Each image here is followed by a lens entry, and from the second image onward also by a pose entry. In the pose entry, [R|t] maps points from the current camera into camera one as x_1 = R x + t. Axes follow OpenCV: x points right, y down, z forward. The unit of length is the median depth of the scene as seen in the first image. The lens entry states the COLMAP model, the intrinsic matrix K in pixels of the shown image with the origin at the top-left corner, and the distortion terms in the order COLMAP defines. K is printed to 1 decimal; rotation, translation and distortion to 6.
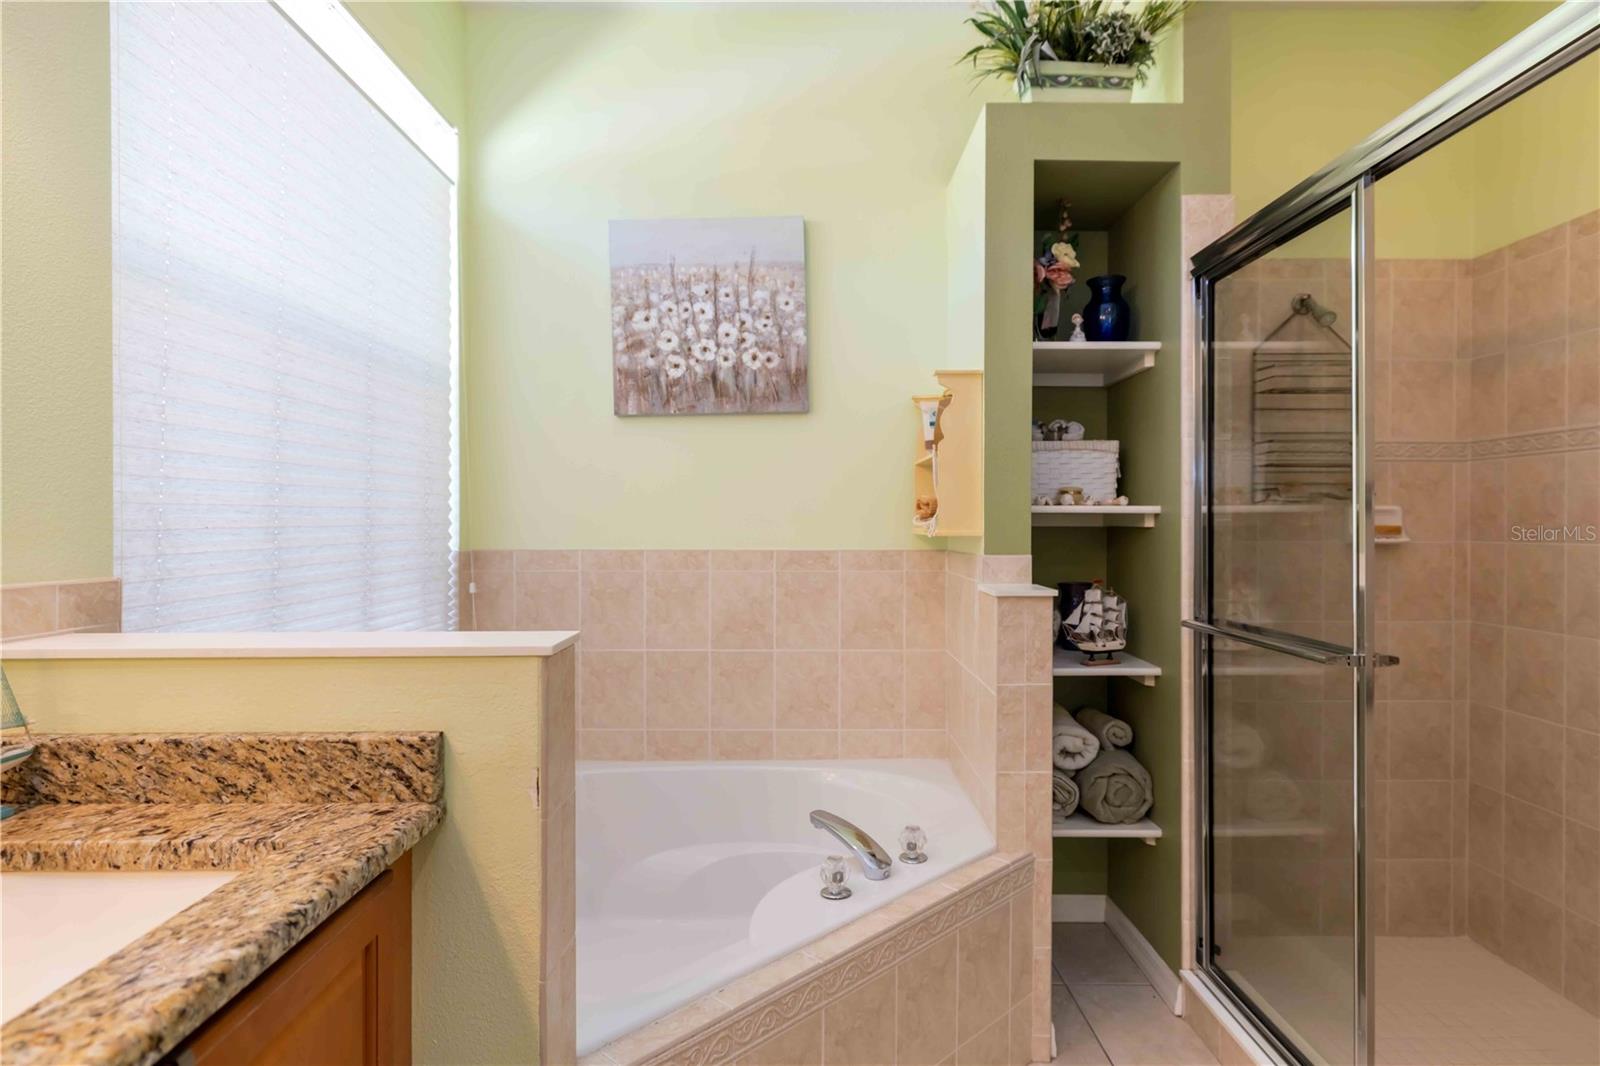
lens RADIAL K [[857.7, 0, 800.7], [0, 857.7, 525.3], [0, 0, 1]] dist [0.002530, 0.000884]
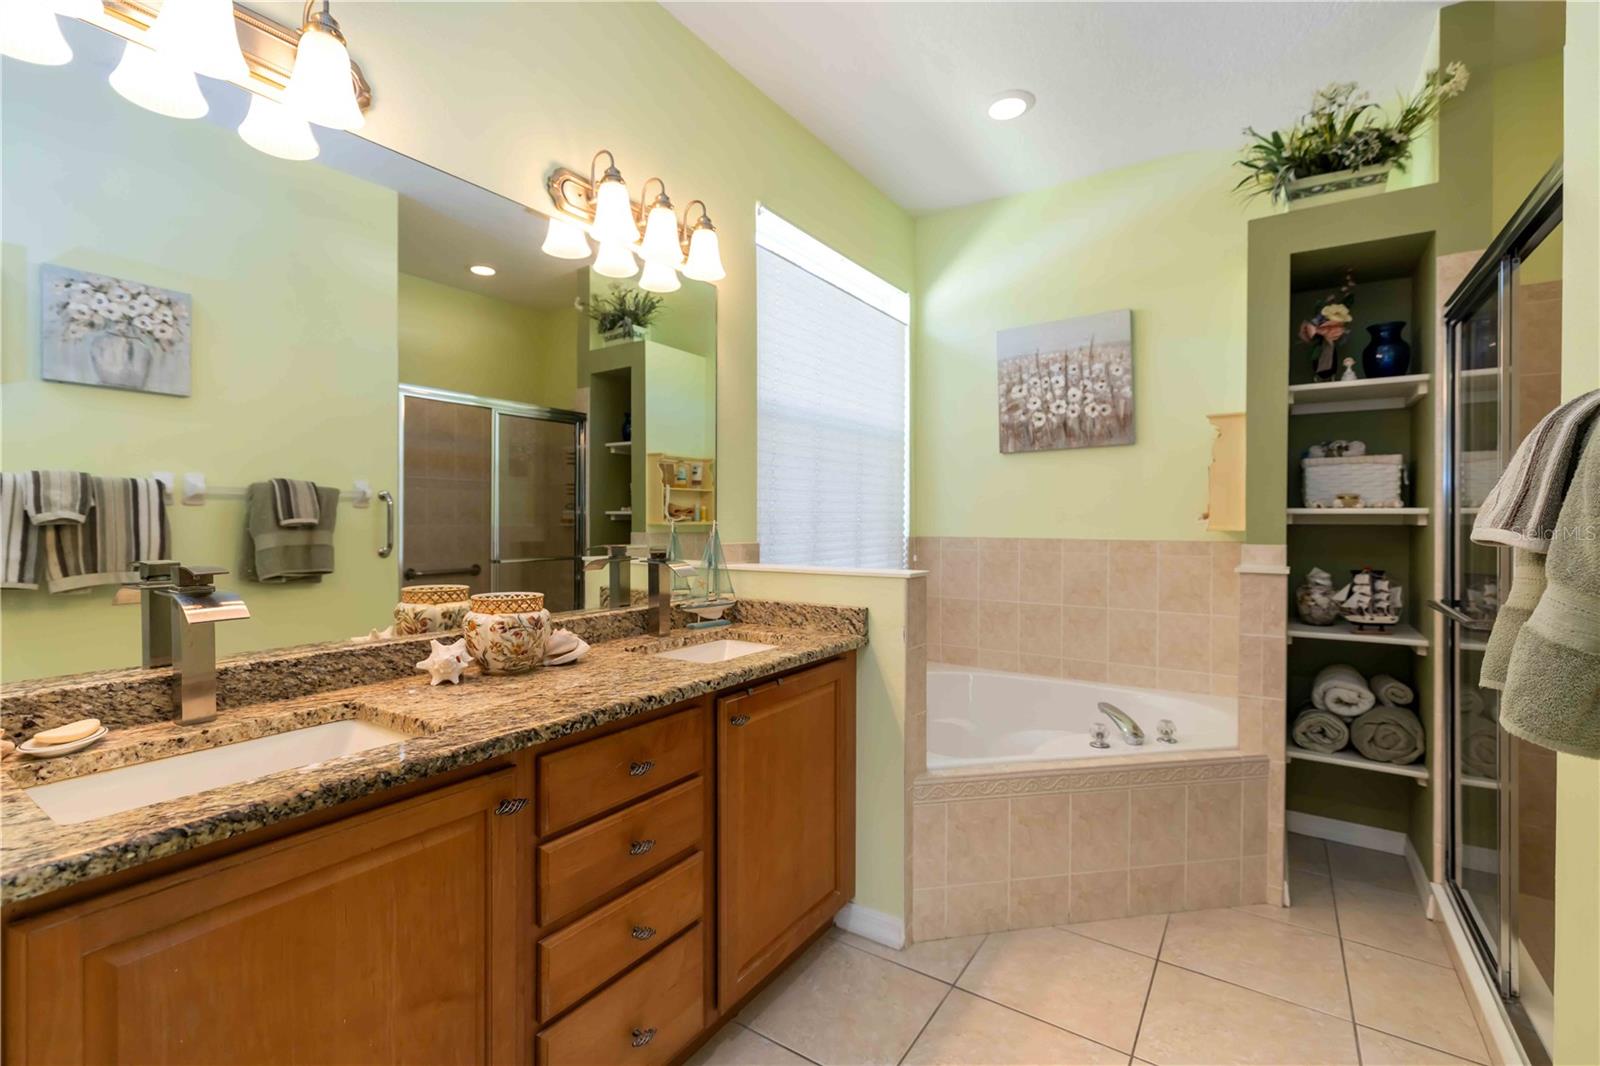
lens RADIAL K [[709.4, 0, 799.6], [0, 709.4, 530.8], [0, 0, 1]] dist [0.001099, 0.000714]
pose [[0.827522, 0.011180, -0.561322, 0.235962], [-0.004701, 0.999905, 0.012985, 0.000953], [0.561414, -0.008107, 0.827495, -0.327455]]
